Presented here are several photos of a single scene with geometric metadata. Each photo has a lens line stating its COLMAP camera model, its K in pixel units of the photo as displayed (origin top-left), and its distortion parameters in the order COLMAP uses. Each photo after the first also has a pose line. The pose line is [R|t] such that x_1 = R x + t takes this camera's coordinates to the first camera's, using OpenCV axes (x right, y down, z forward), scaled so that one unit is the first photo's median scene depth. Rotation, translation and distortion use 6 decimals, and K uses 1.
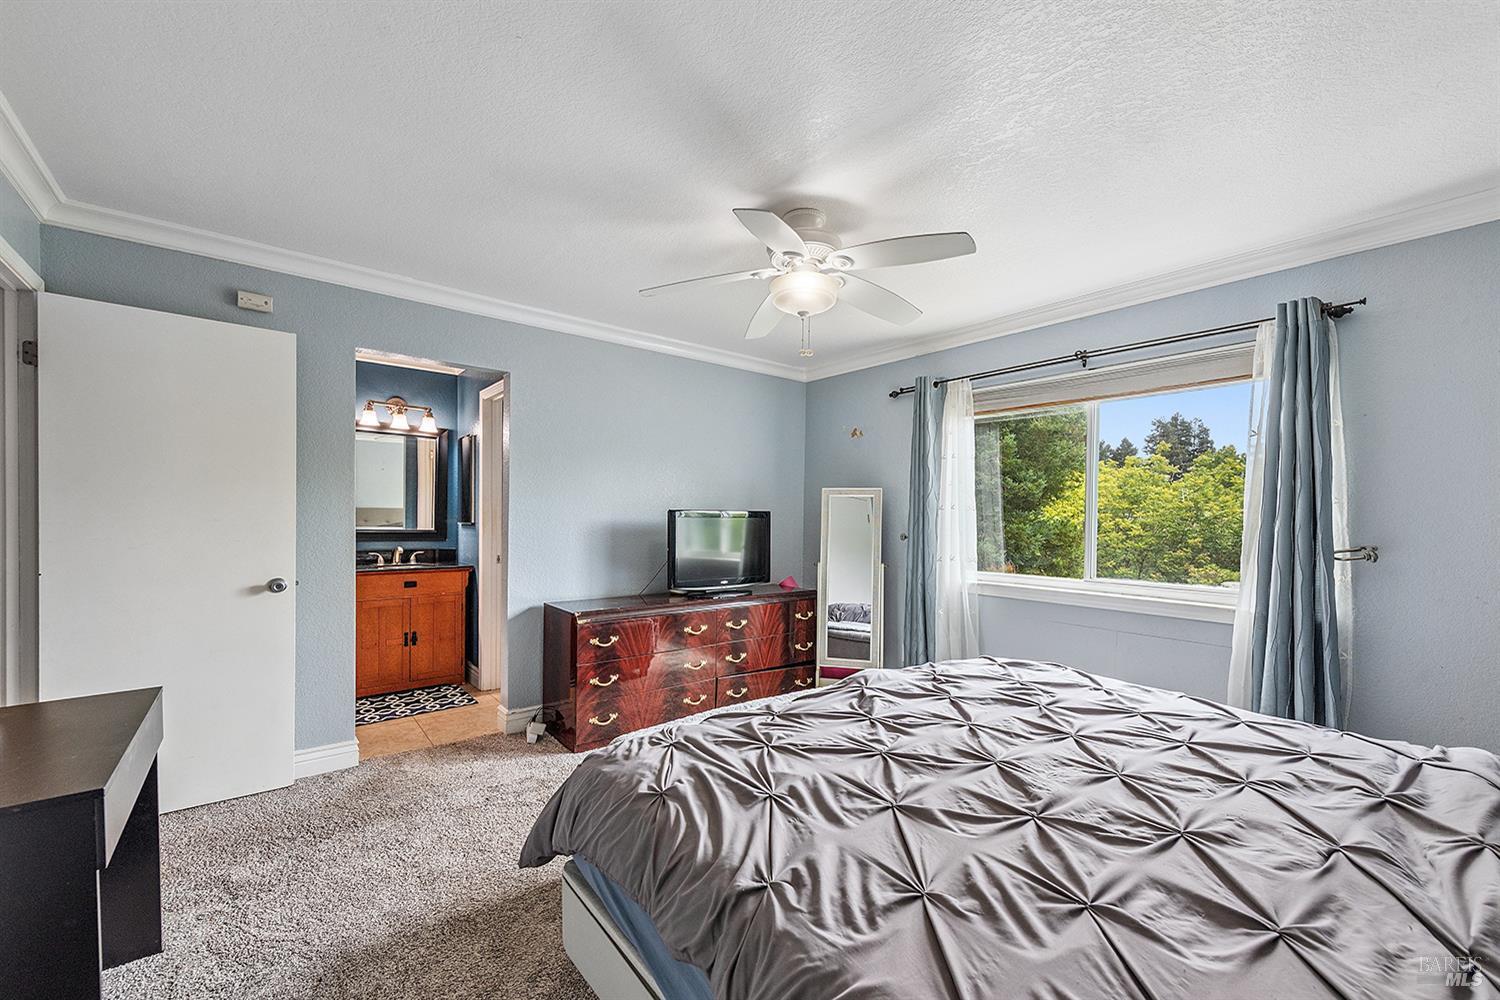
lens RADIAL K [[609.6, 0, 756.3], [0, 609.6, 504.6], [0, 0, 1]] dist [-0.000380, -0.000049]
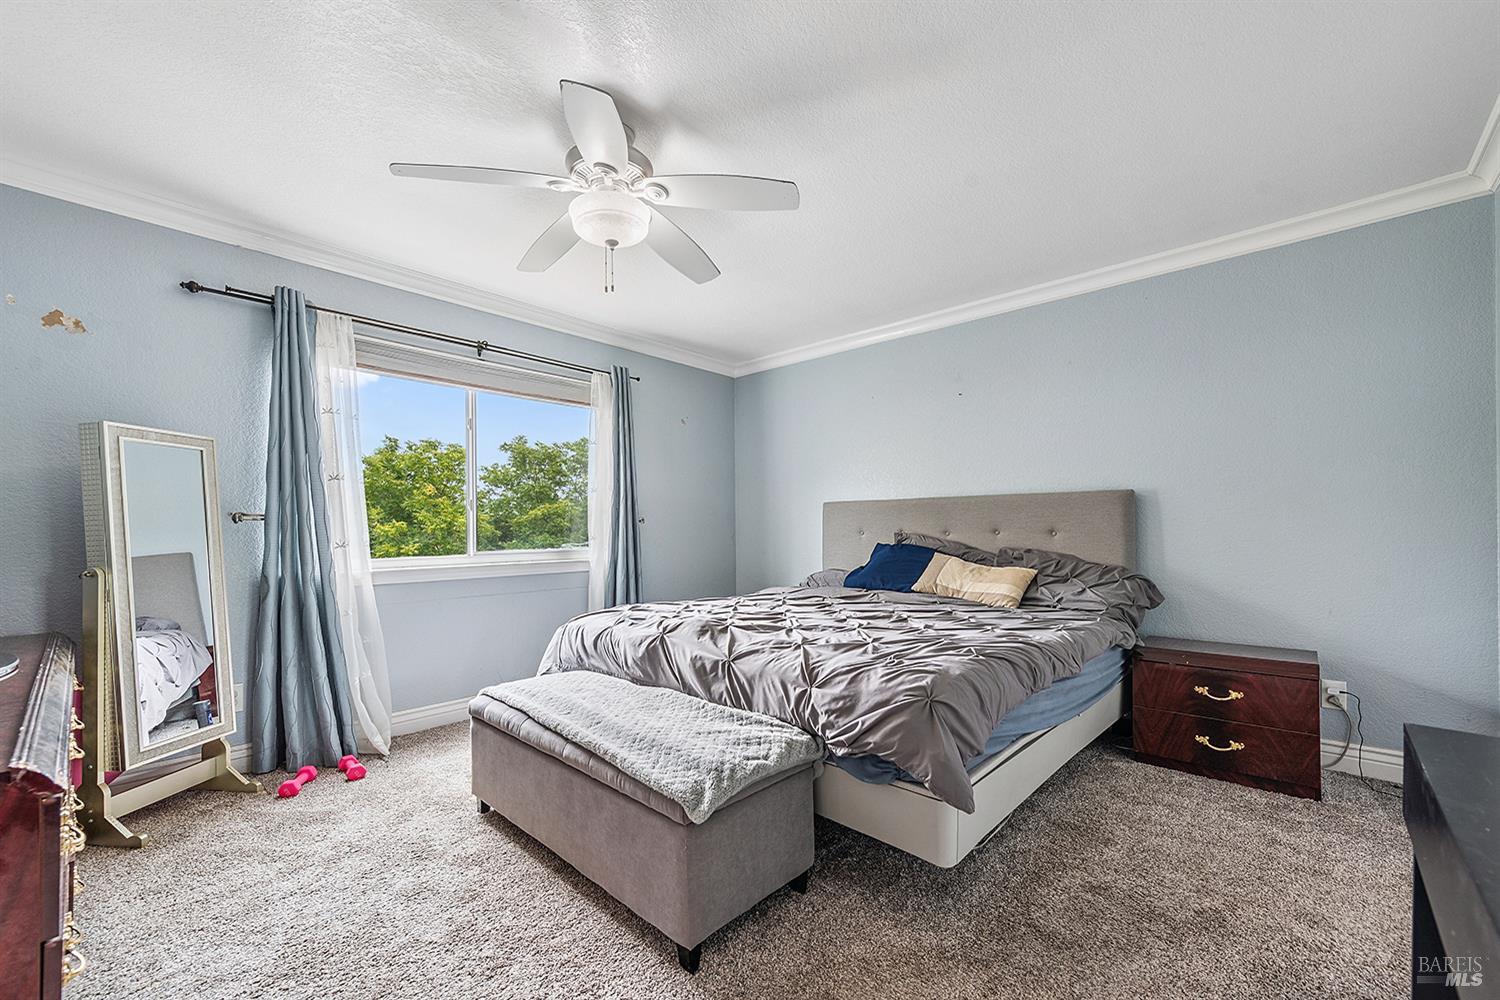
lens RADIAL K [[609.6, 0, 756.3], [0, 609.6, 504.6], [0, 0, 1]] dist [-0.000380, -0.000049]
pose [[-0.155775, 0.030162, 0.987332, -0.593819], [-0.014354, 0.999359, -0.032794, 0.064062], [-0.987688, -0.019281, -0.155242, 0.681101]]
